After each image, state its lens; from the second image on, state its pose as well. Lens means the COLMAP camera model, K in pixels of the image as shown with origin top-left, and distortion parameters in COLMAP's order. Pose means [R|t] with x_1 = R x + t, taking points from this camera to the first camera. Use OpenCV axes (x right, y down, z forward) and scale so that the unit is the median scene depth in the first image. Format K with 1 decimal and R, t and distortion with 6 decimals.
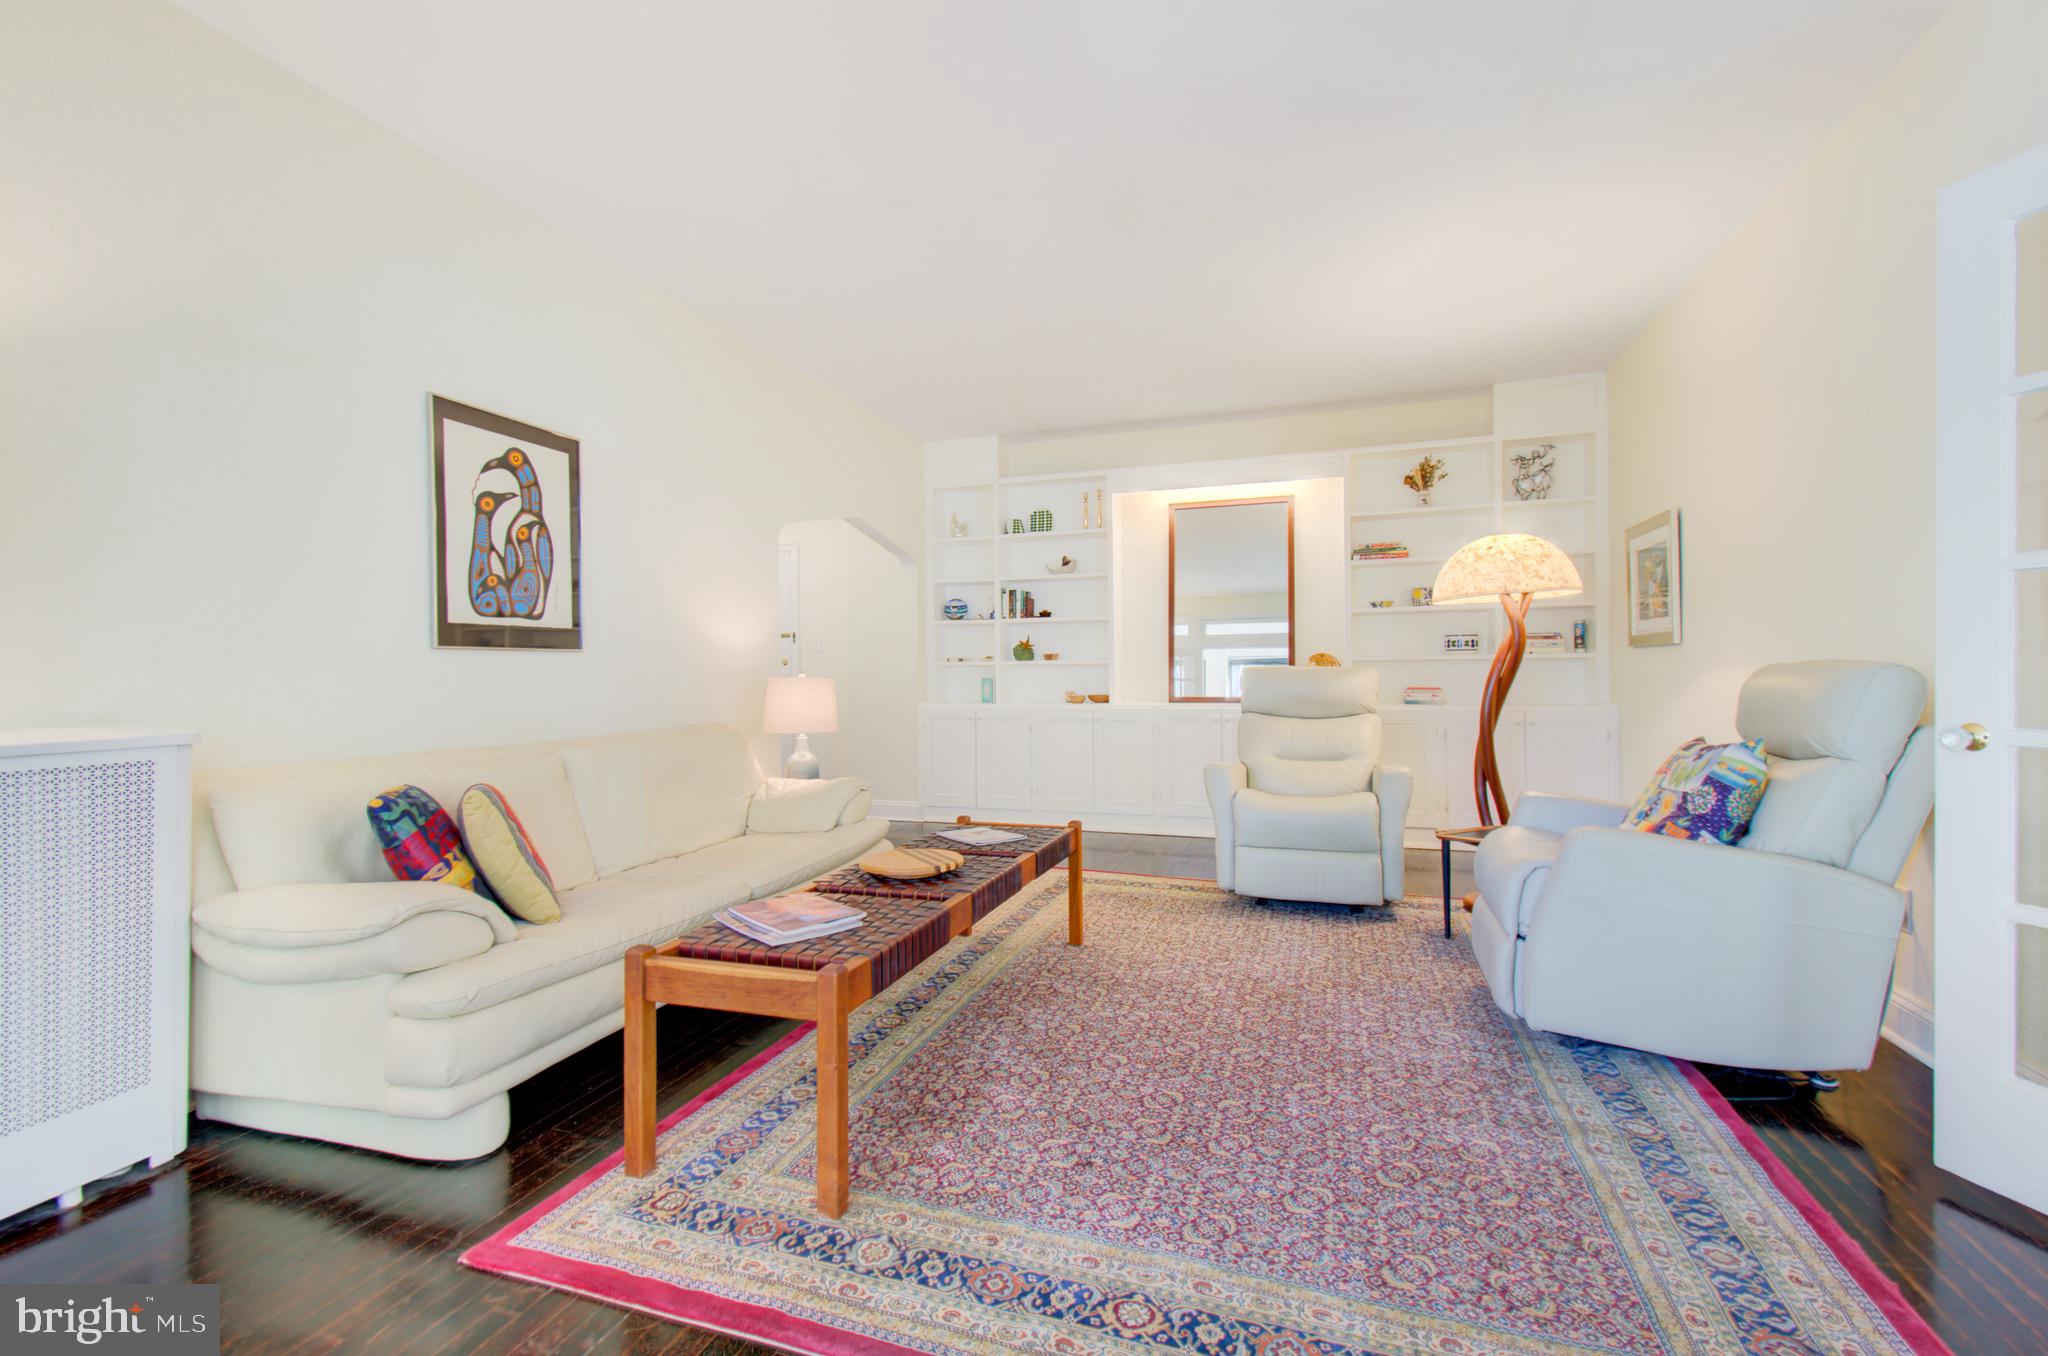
lens RADIAL K [[889.2, 0, 1025.8], [0, 889.2, 698.9], [0, 0, 1]] dist [0.049841, -0.022509]
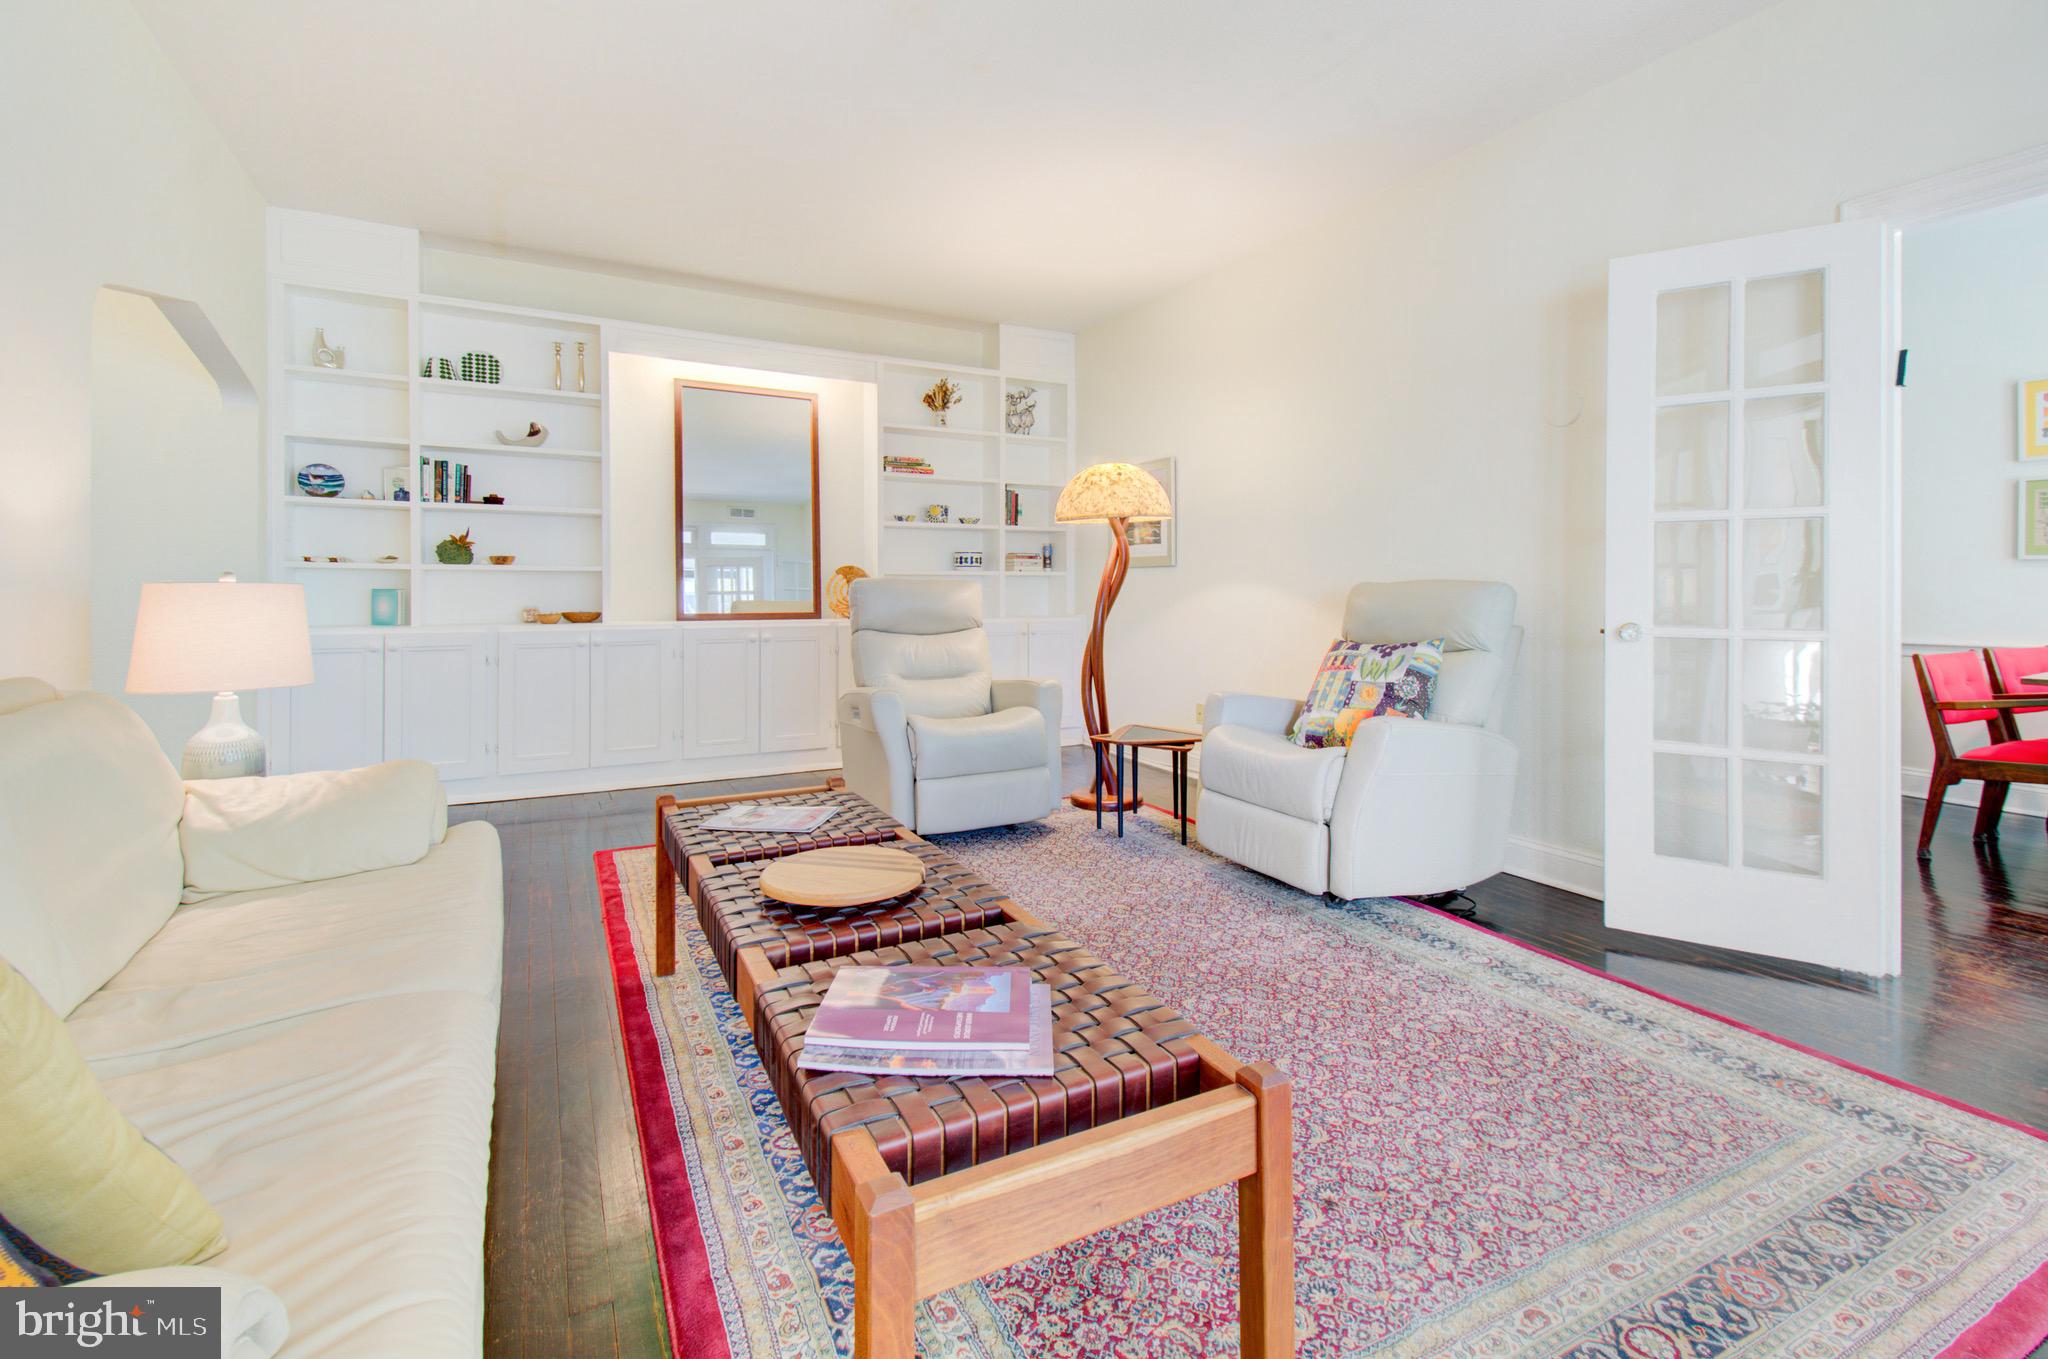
lens RADIAL K [[900.0, 0, 1028.4], [0, 900.0, 606.7], [0, 0, 1]] dist [0.025660, -0.000294]
pose [[0.698930, -0.003685, 0.715181, -0.412399], [0.011058, 0.999923, -0.005654, -0.001090], [-0.715105, 0.011860, 0.698917, 0.379306]]
